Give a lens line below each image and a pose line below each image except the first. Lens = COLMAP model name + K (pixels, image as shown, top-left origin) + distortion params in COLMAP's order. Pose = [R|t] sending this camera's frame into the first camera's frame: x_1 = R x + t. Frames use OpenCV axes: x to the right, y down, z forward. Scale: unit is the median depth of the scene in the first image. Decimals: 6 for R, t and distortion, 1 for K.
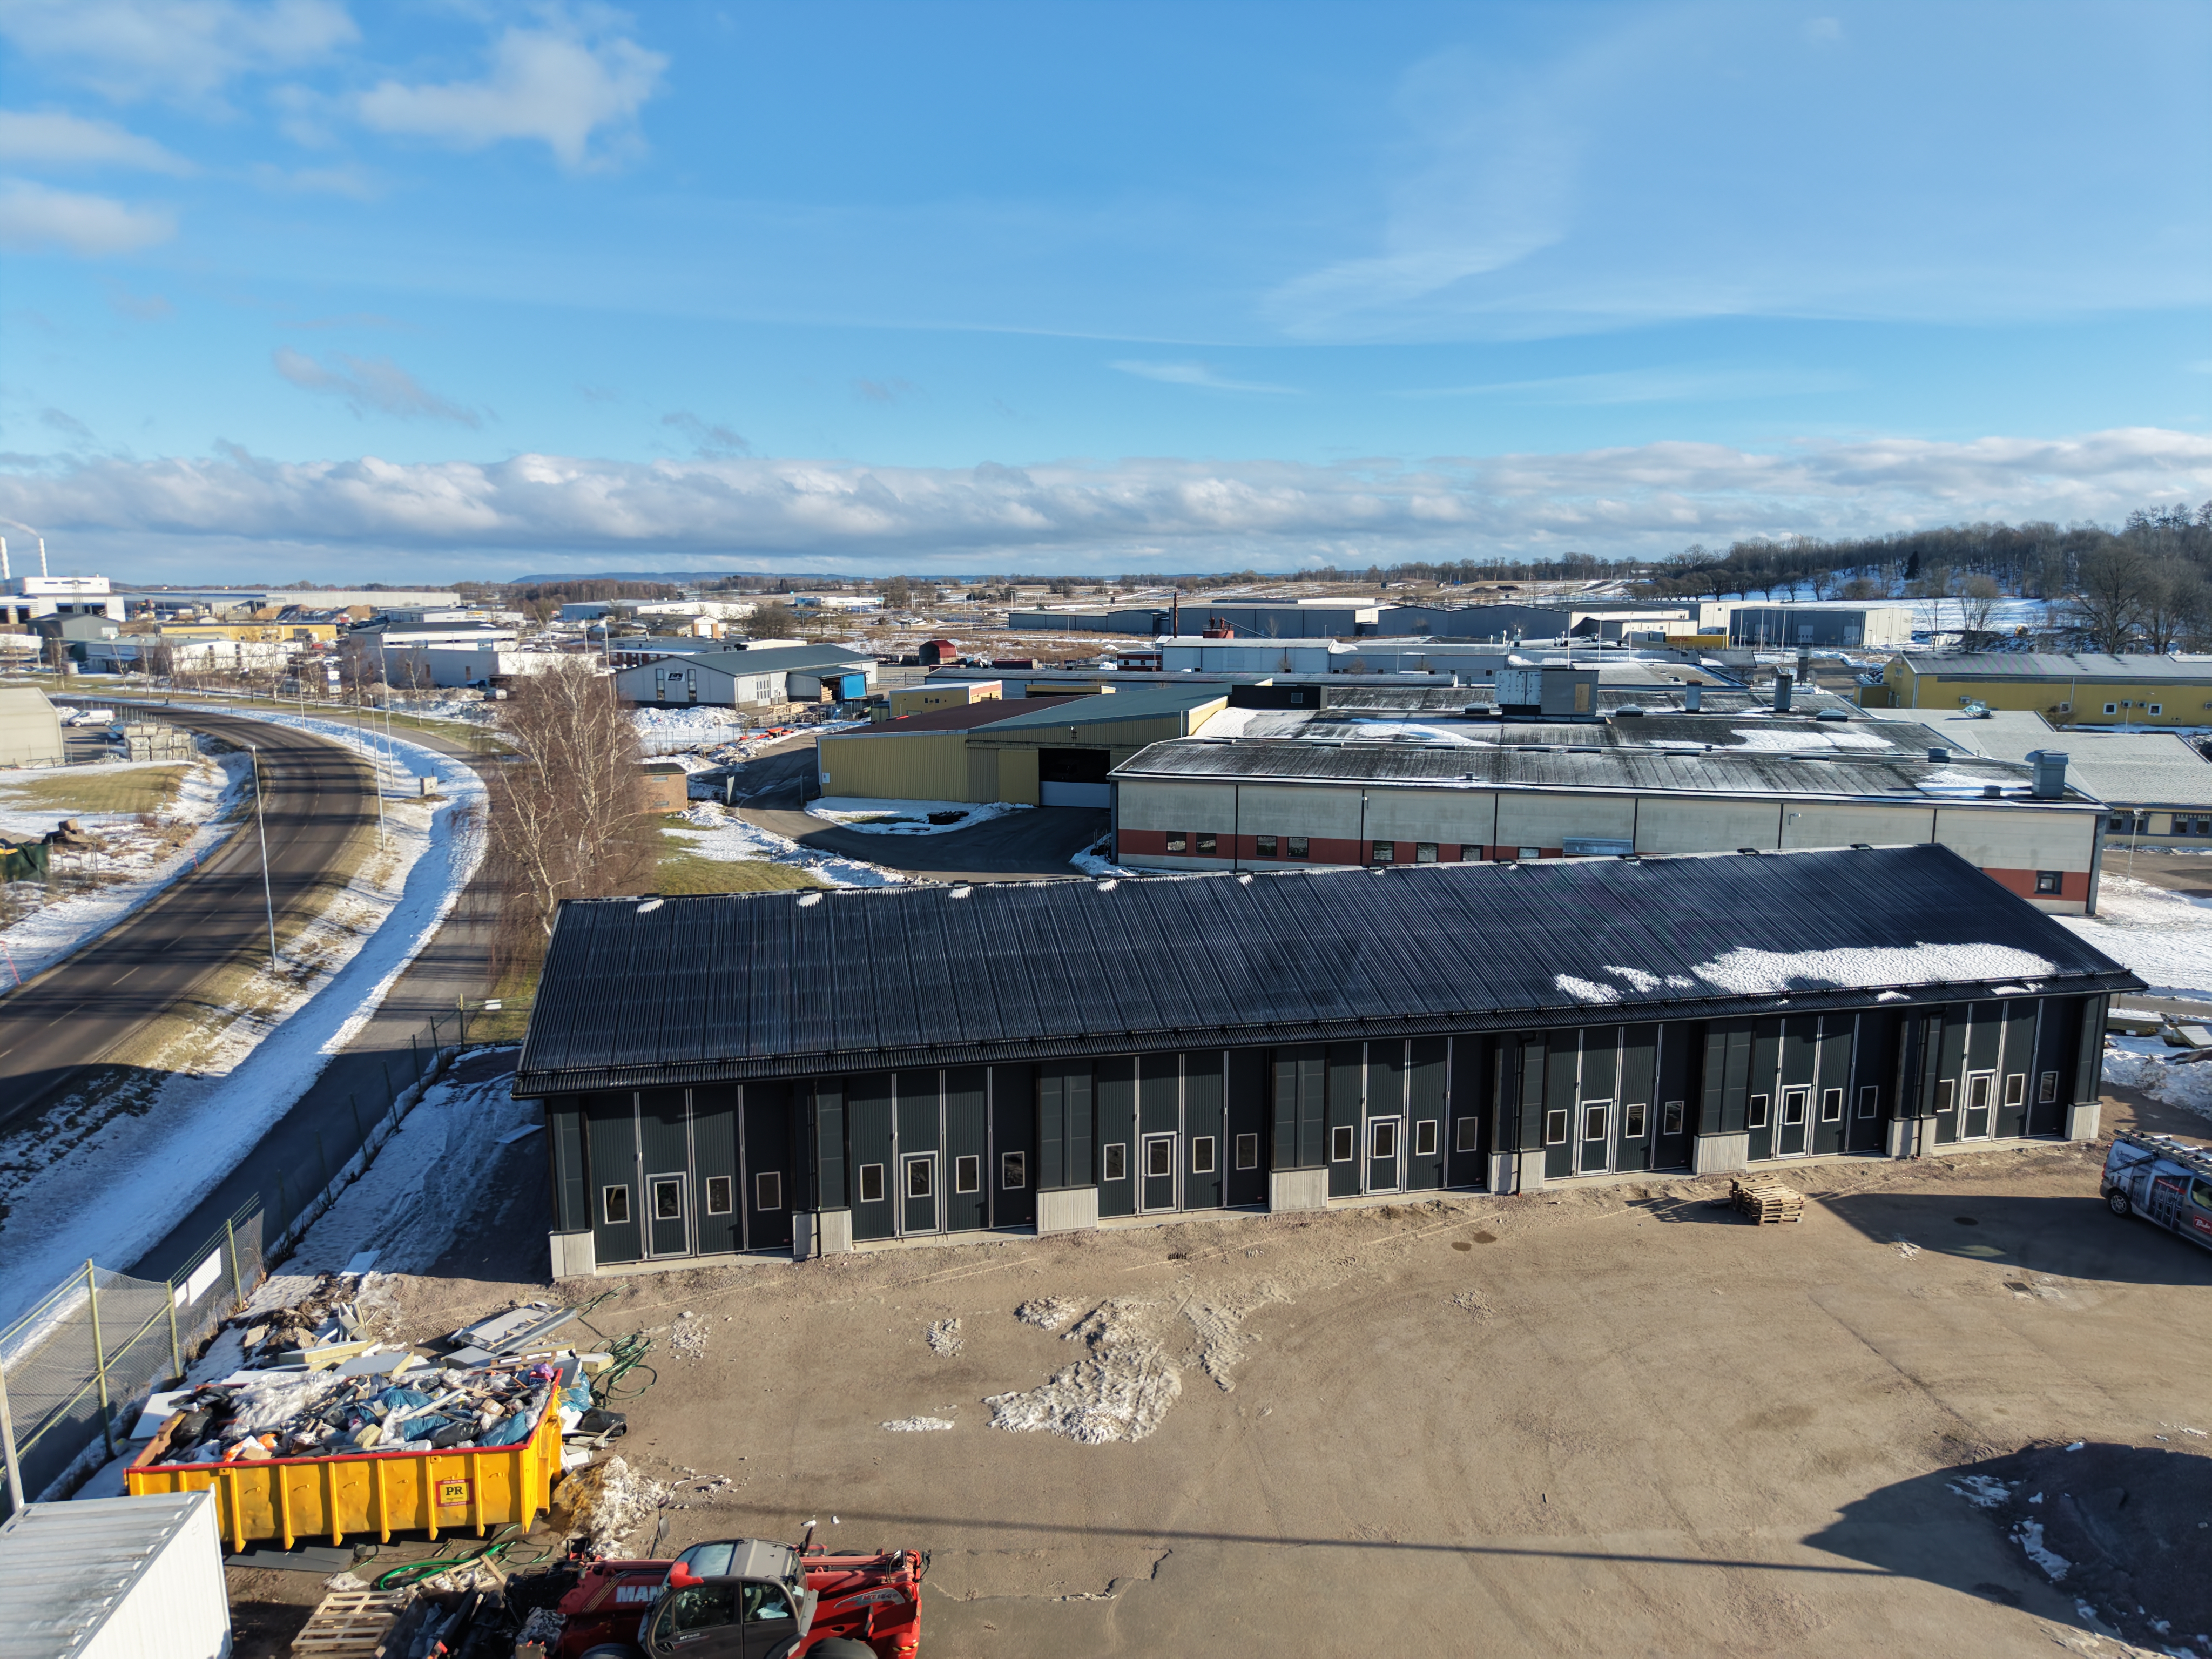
lens RADIAL K [[1473.8, 0, 1106.0], [0, 1473.8, 829.5], [0, 0, 1]] dist [0.023026, -0.026231]
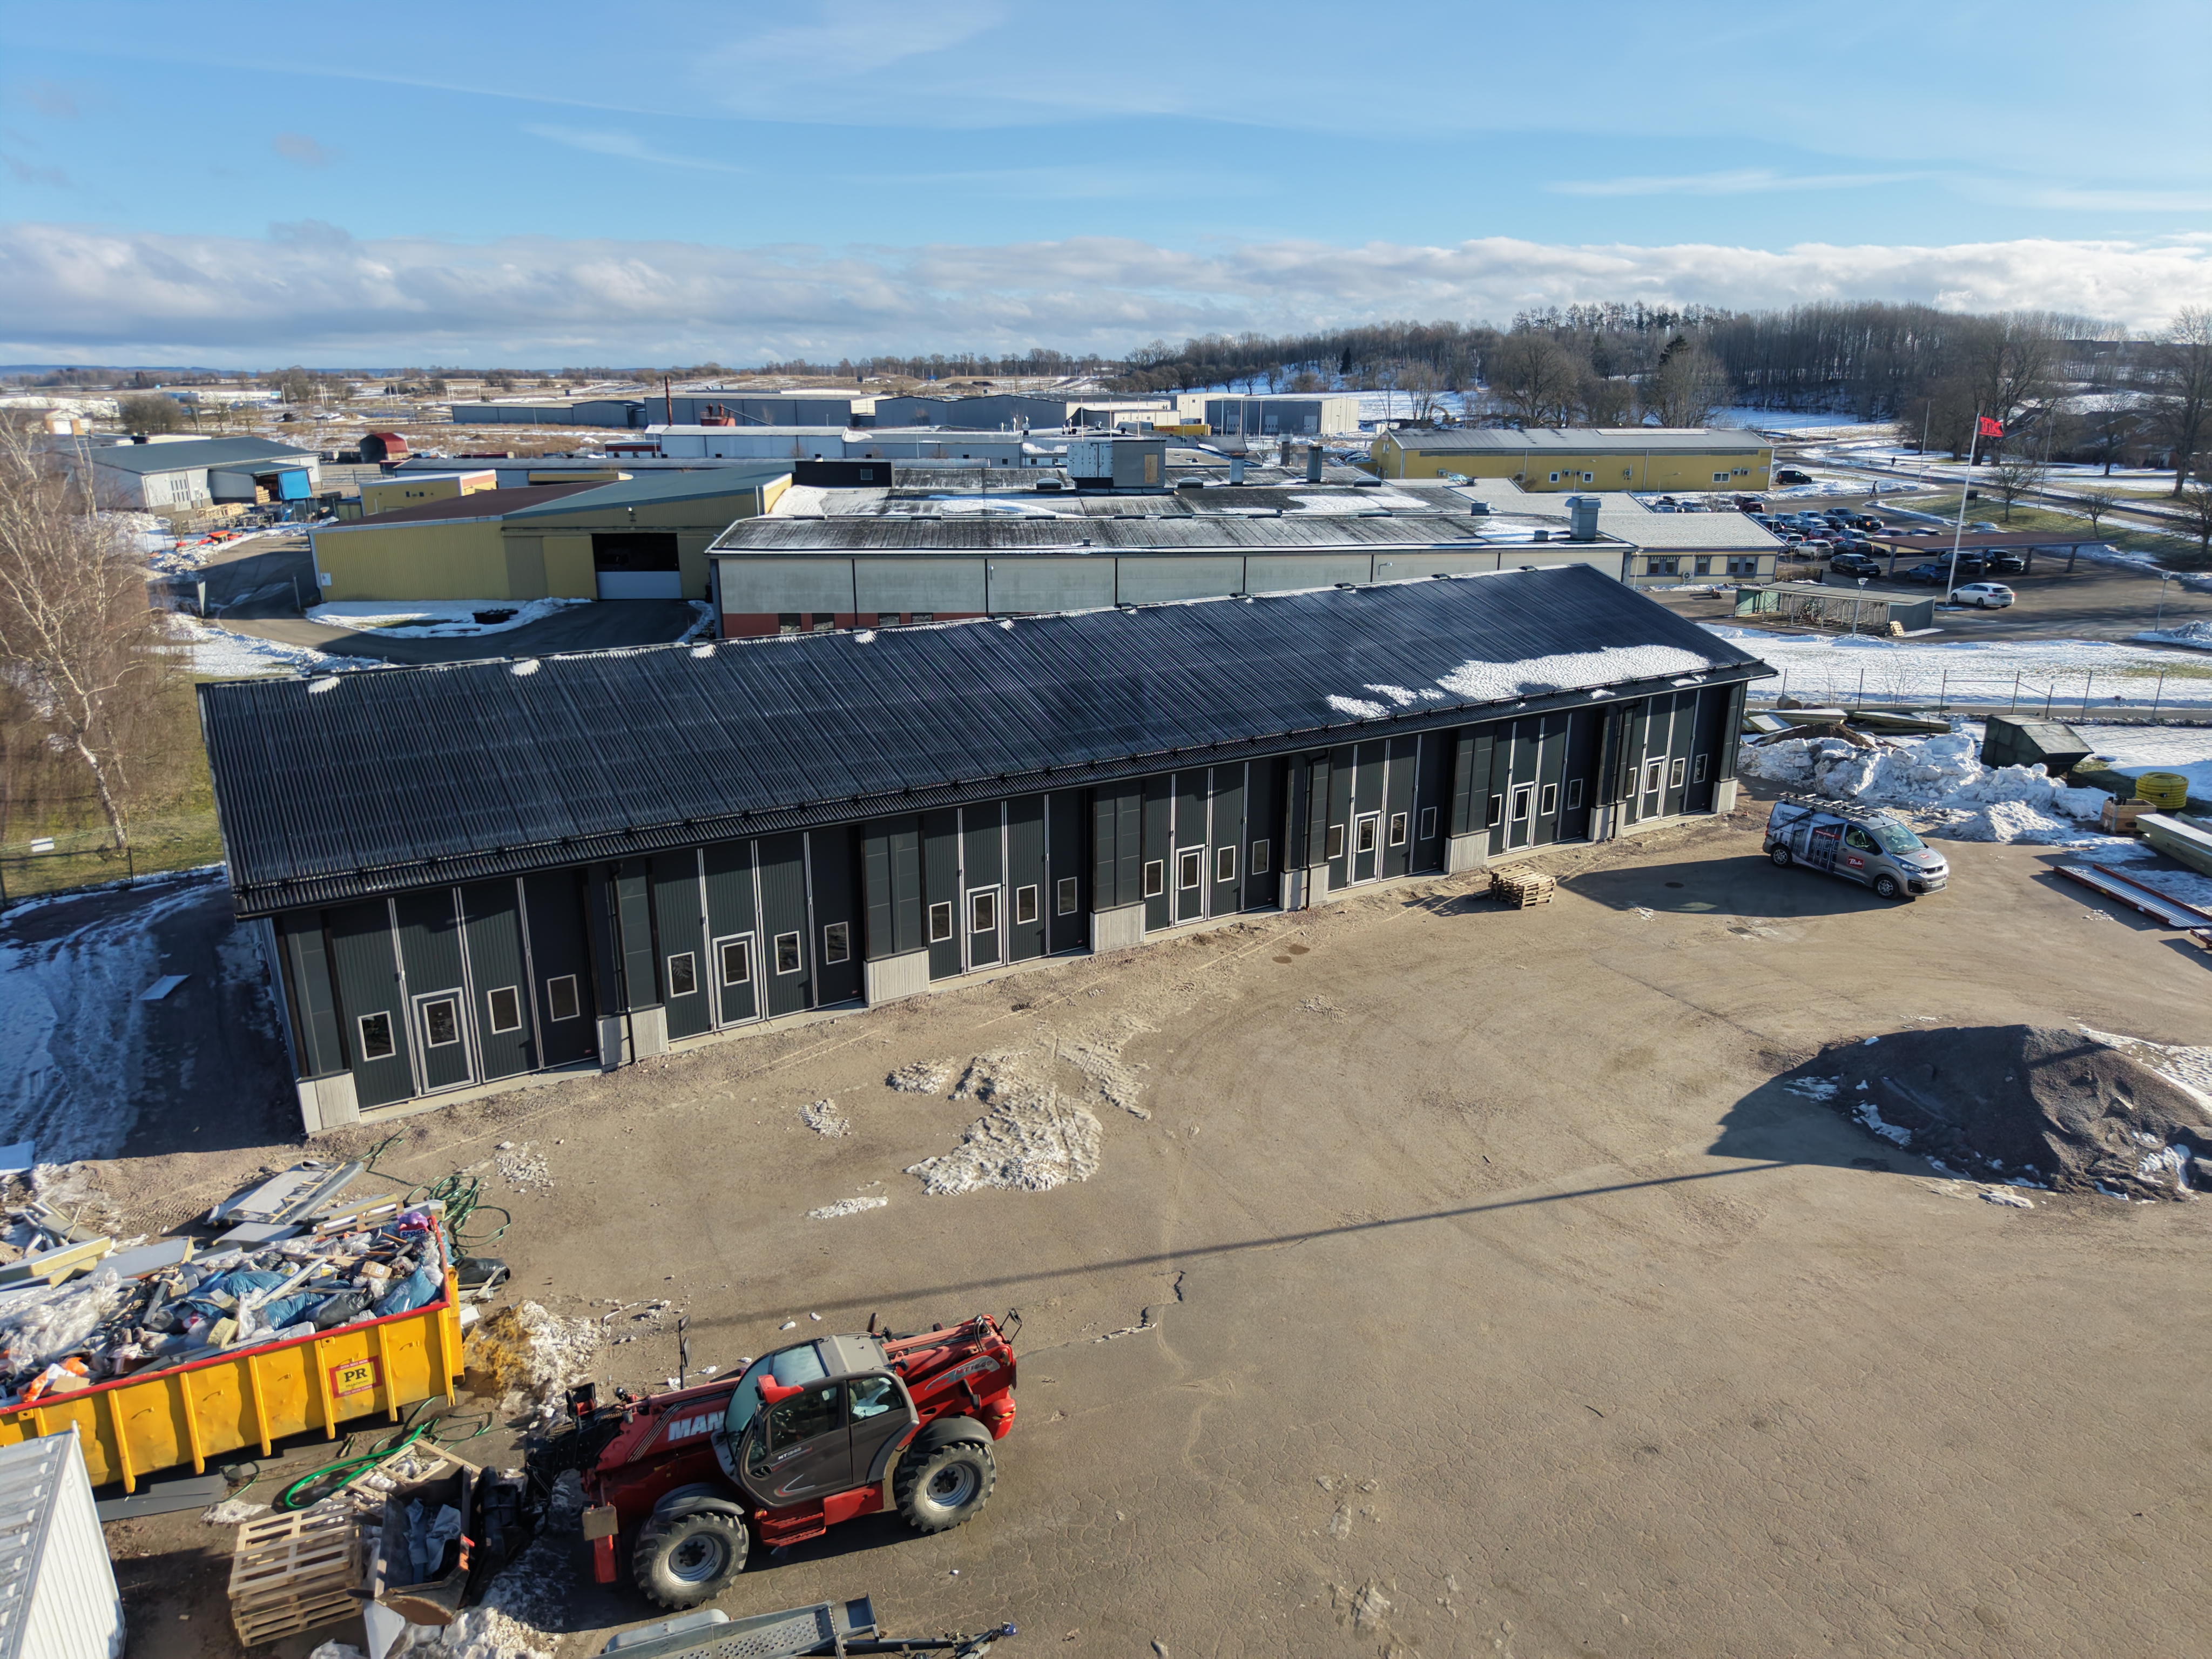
lens RADIAL K [[1473.8, 0, 1106.0], [0, 1473.8, 829.5], [0, 0, 1]] dist [0.023026, -0.026231]
pose [[0.940009, -0.096706, 0.327155, -0.190328], [0.053541, 0.988917, 0.138481, 0.043418], [-0.336921, -0.112657, 0.934769, 0.097675]]
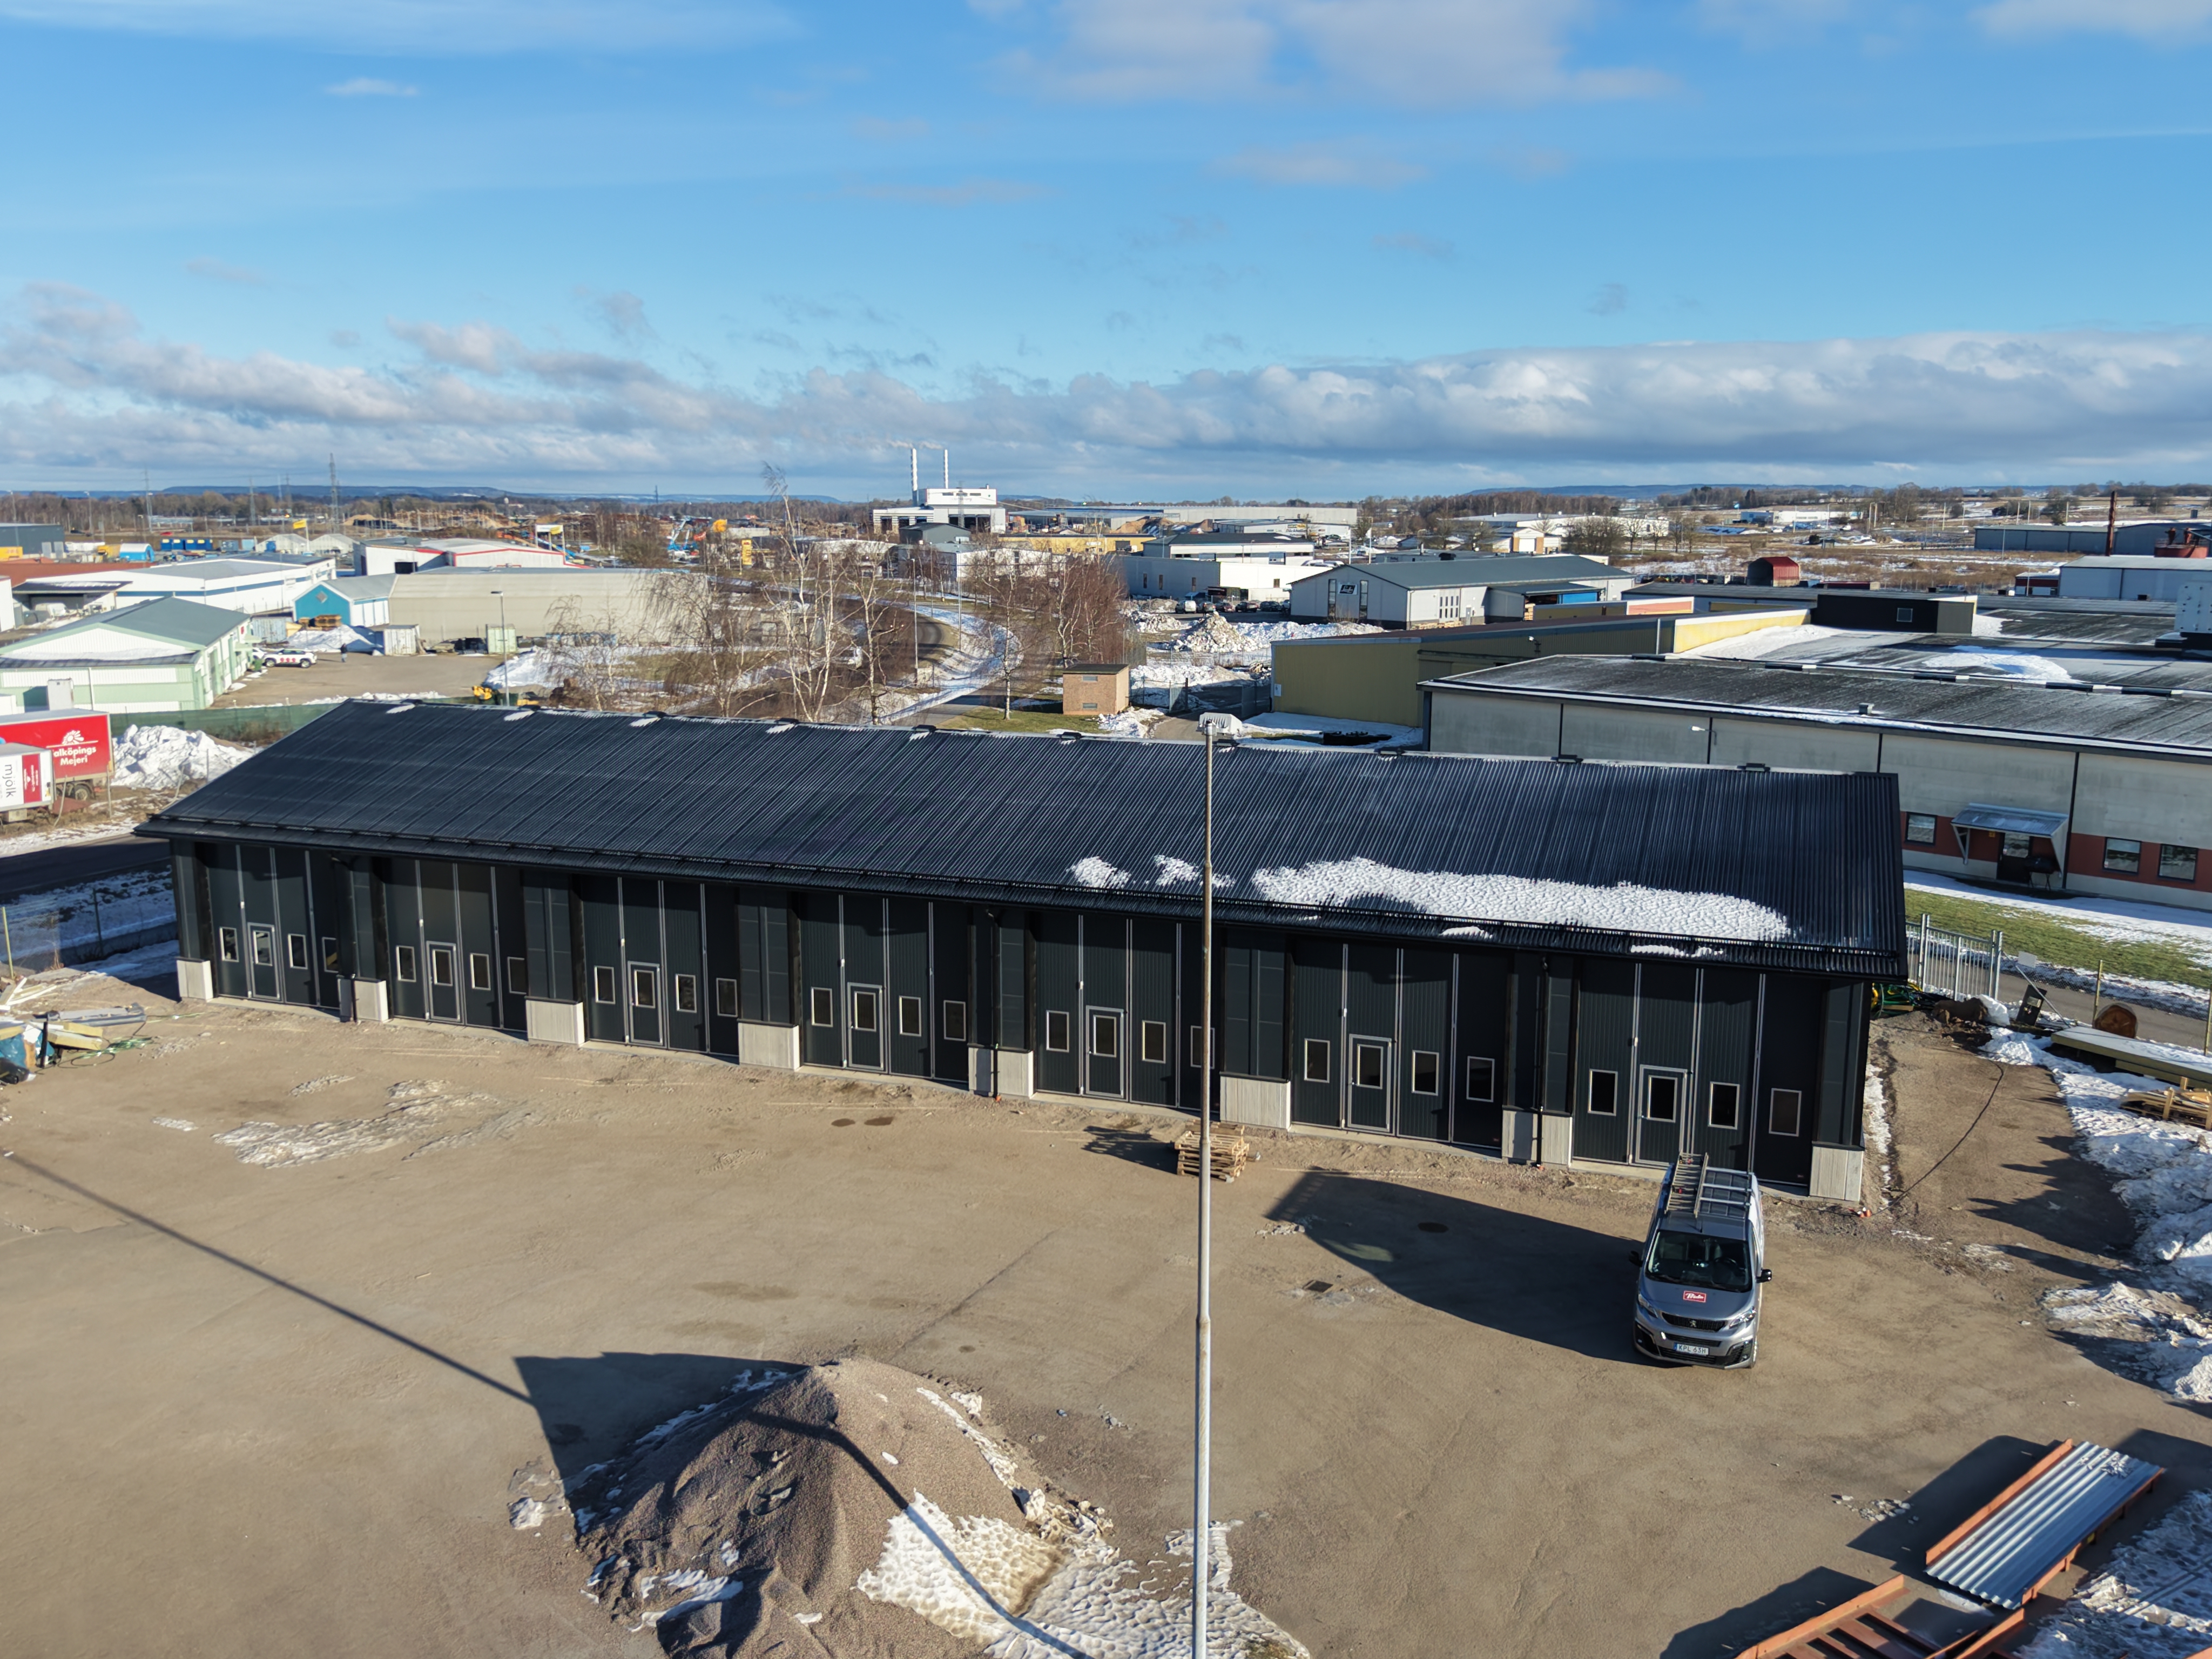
lens RADIAL K [[1822.9, 0, 1106.0], [0, 1822.9, 829.5], [0, 0, 1]] dist [0.039853, -0.053031]
pose [[0.847072, 0.095405, -0.522846, 0.901512], [-0.088194, 0.995350, 0.038738, 0.043750], [0.524110, 0.013298, 0.851547, 0.126983]]
